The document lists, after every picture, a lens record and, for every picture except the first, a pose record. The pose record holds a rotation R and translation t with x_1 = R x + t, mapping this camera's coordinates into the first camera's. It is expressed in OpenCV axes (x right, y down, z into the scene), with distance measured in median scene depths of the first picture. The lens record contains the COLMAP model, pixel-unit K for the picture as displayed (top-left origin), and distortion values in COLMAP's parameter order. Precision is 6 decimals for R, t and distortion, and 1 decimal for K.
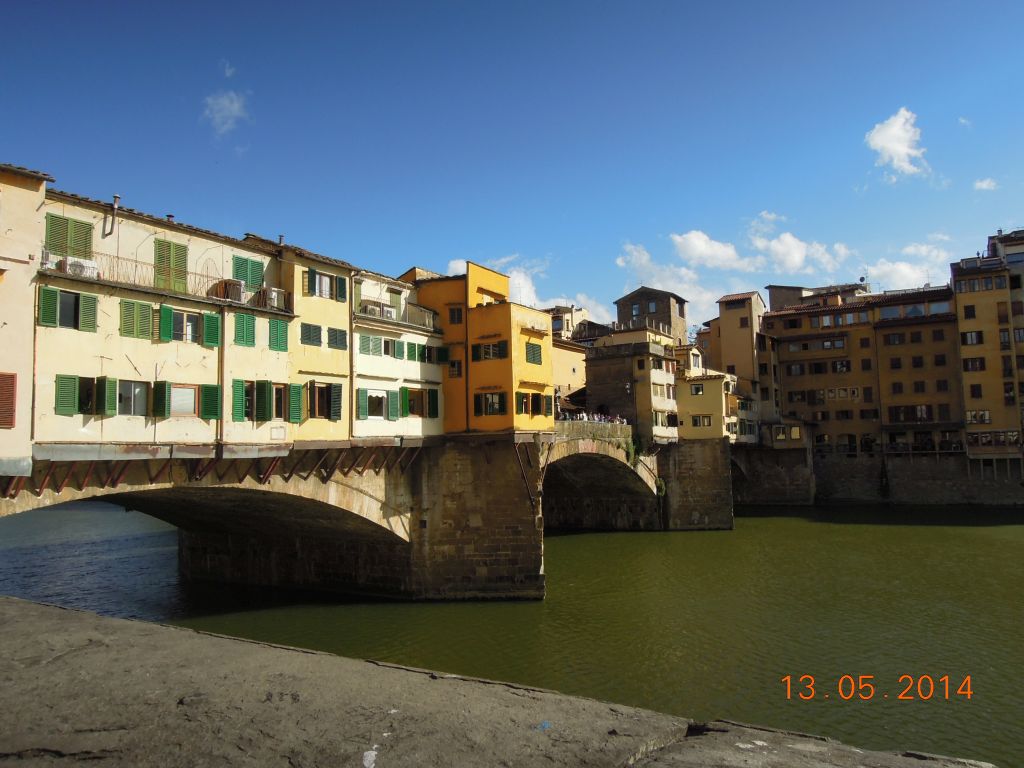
lens RADIAL K [[729.9, 0, 513.1], [0, 729.9, 389.2], [0, 0, 1]] dist [-0.027354, 0.005853]
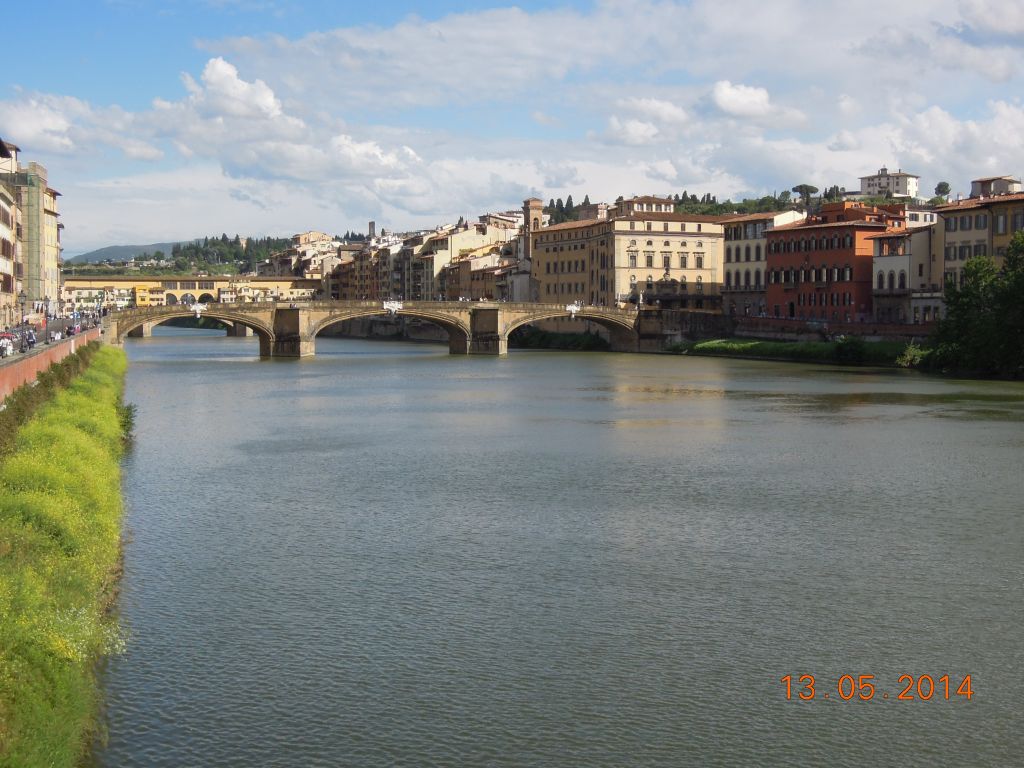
lens RADIAL K [[1455.0, 0, 451.8], [0, 1455.0, 322.3], [0, 0, 1]] dist [-0.023306, 0.000000]
pose [[0.757091, 0.025338, -0.652818, 6.376158], [0.042129, 0.995274, 0.087489, -0.522453], [0.651950, -0.093740, 0.752446, -4.203514]]
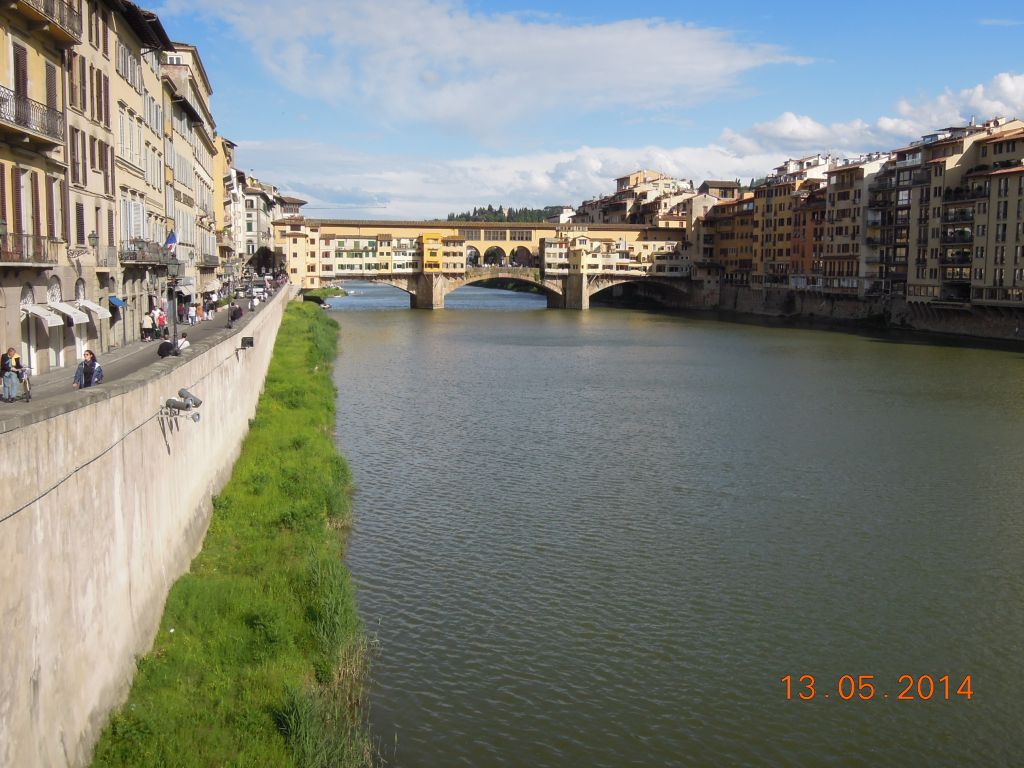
lens RADIAL K [[1017.3, 0, 505.9], [0, 1017.3, 367.3], [0, 0, 1]] dist [-0.045638, 0.000000]
pose [[0.665779, 0.101662, -0.739191, 2.954758], [0.040194, 0.984350, 0.171581, -0.246843], [0.745066, -0.143946, 0.651273, -1.655940]]
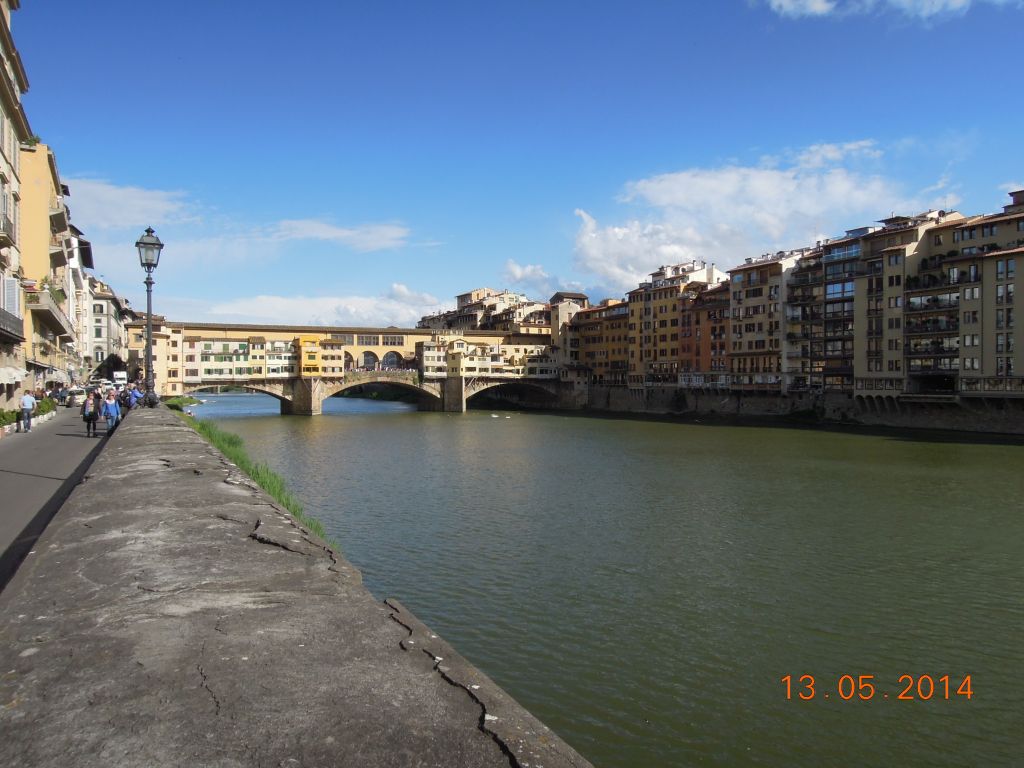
lens RADIAL K [[729.9, 0, 508.3], [0, 729.9, 380.2], [0, 0, 1]] dist [-0.027354, 0.005853]
pose [[0.839868, 0.020357, -0.542409, 1.944469], [0.030654, 0.995923, 0.084843, -0.142436], [0.541925, -0.087884, 0.835819, -1.129333]]
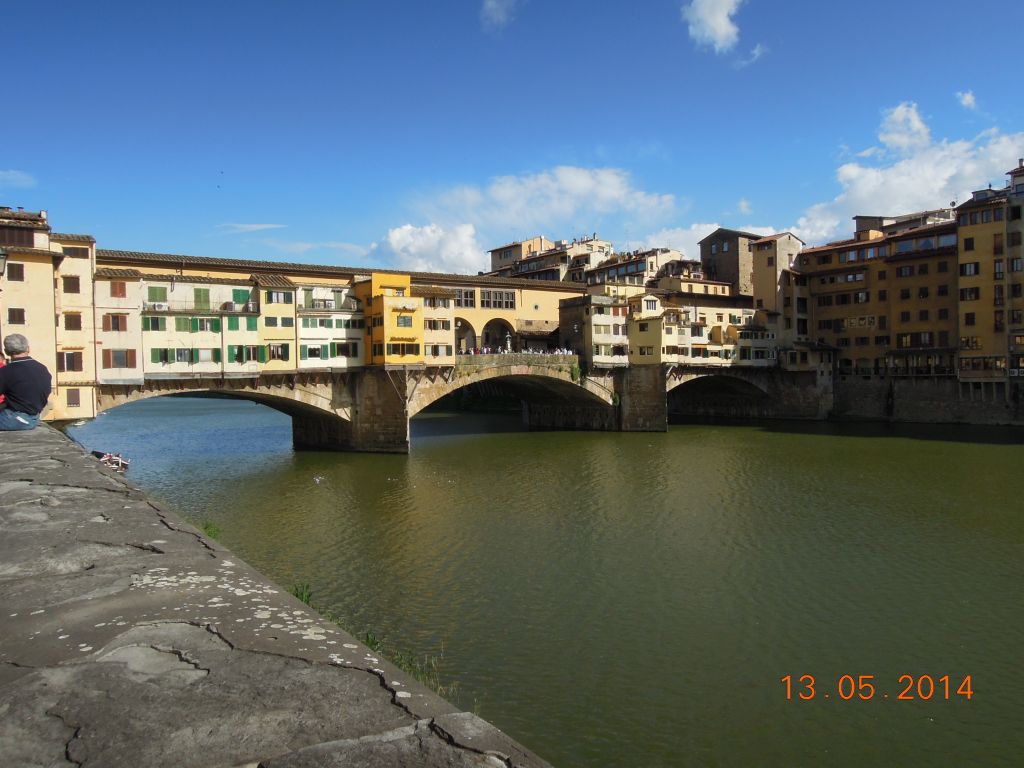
lens RADIAL K [[729.9, 0, 513.8], [0, 729.9, 384.5], [0, 0, 1]] dist [-0.027354, 0.005853]
pose [[0.919008, 0.011792, -0.394062, 0.602713], [0.030960, 0.994307, 0.101956, -0.042292], [0.393021, -0.105898, 0.913411, -0.347244]]
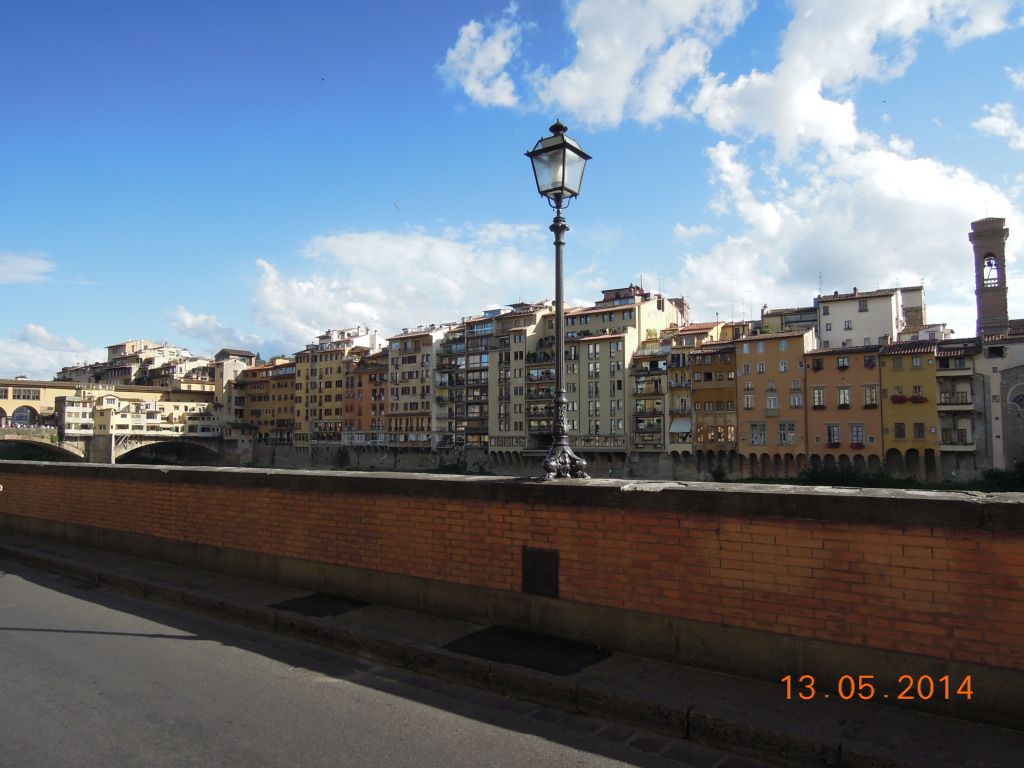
lens RADIAL K [[729.9, 0, 511.0], [0, 729.9, 388.9], [0, 0, 1]] dist [-0.027354, 0.005853]
pose [[0.991196, 0.009300, -0.132076, 2.033712], [-0.006295, 0.999712, 0.023154, -0.156787], [0.132253, -0.022119, 0.990969, -1.258628]]
